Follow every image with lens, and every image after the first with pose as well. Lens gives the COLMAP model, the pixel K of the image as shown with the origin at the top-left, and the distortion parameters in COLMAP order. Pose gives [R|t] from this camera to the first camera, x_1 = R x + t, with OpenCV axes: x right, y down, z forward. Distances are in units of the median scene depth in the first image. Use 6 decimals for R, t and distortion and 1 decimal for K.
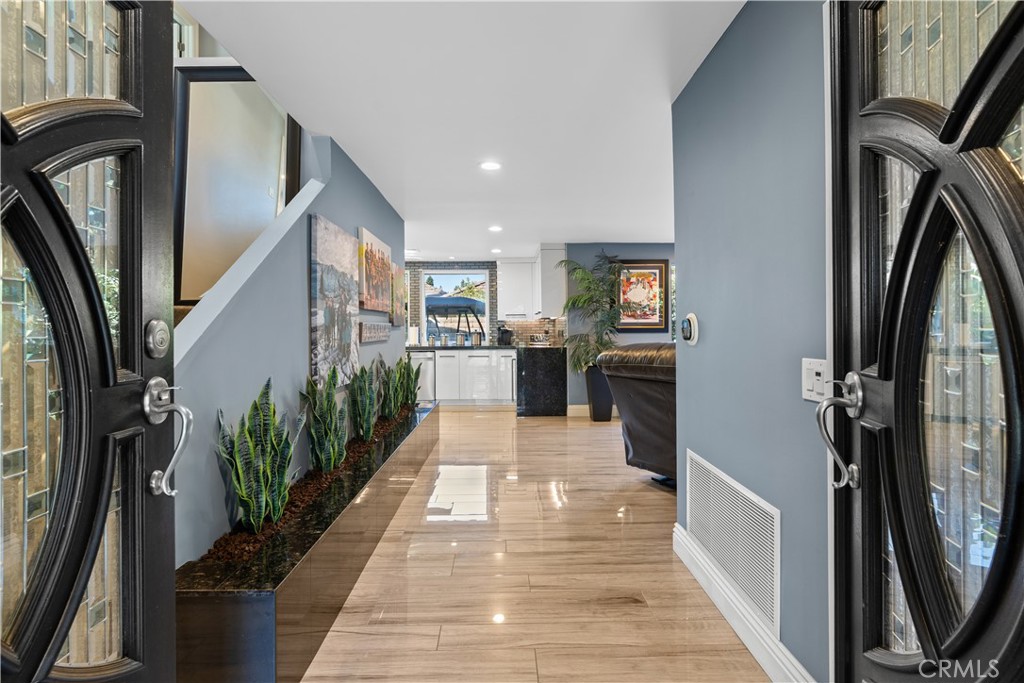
lens RADIAL K [[471.1, 0, 509.0], [0, 471.1, 338.4], [0, 0, 1]] dist [-0.001642, -0.000168]
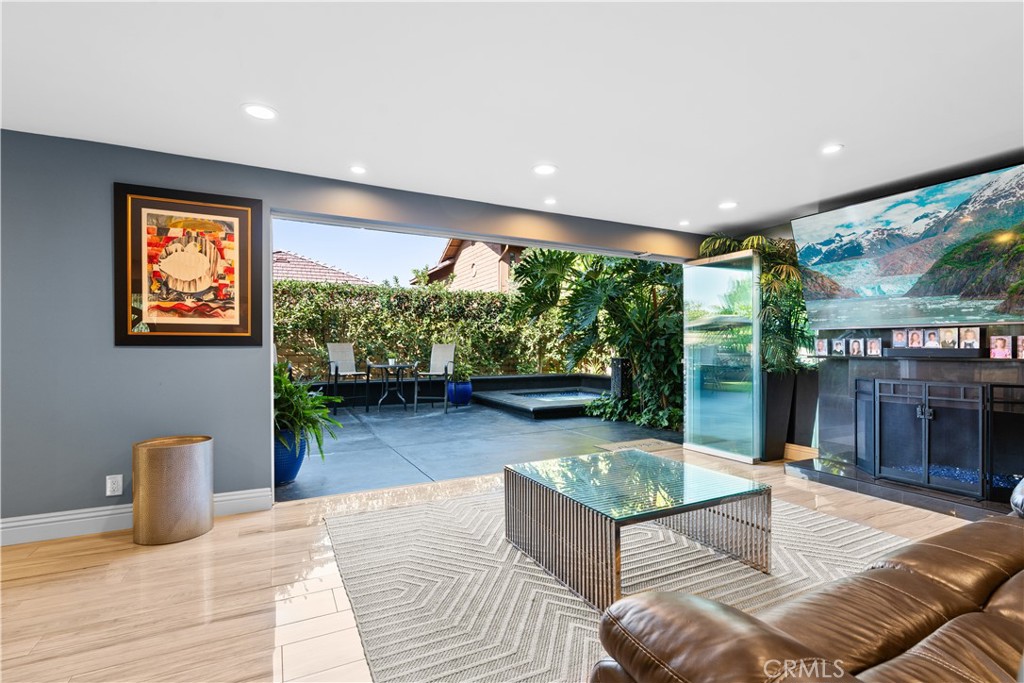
lens RADIAL K [[475.2, 0, 511.0], [0, 475.2, 344.5], [0, 0, 1]] dist [-0.001260, 0.000061]
pose [[0.901316, 0.003593, 0.433148, 0.360009], [0.008077, 0.999652, -0.025099, 0.001196], [-0.433087, 0.026121, 0.900973, 0.432905]]
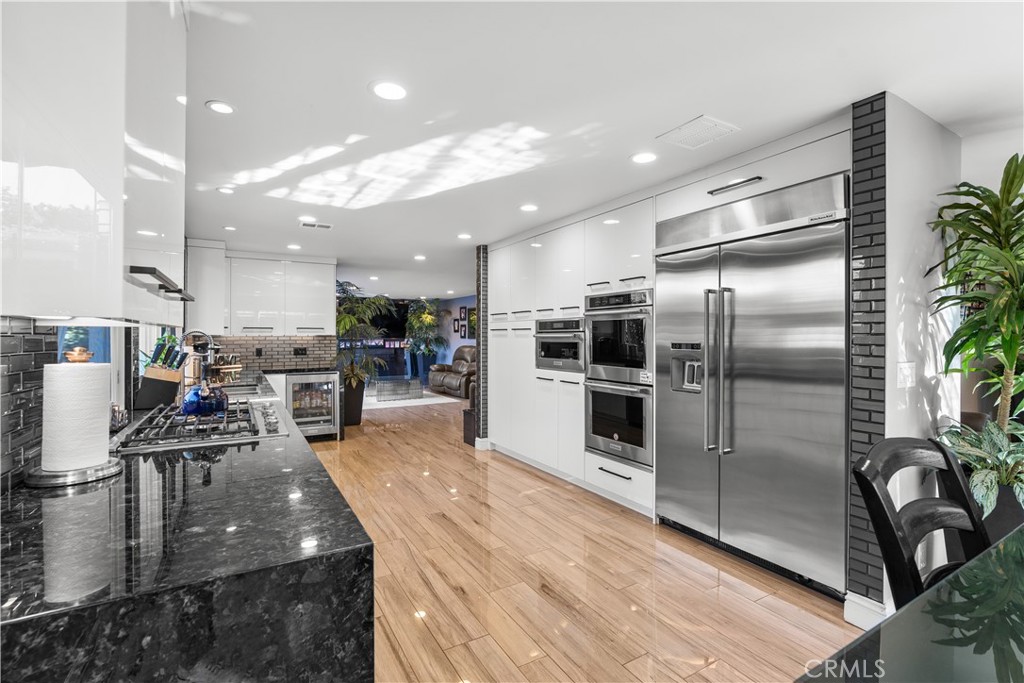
lens RADIAL K [[471.1, 0, 509.0], [0, 471.1, 338.4], [0, 0, 1]] dist [-0.001642, -0.000168]
pose [[-0.480158, 0.001538, 0.877181, -0.860086], [0.018855, 0.999786, 0.008568, -0.034647], [-0.876979, 0.020653, -0.480084, 1.116707]]
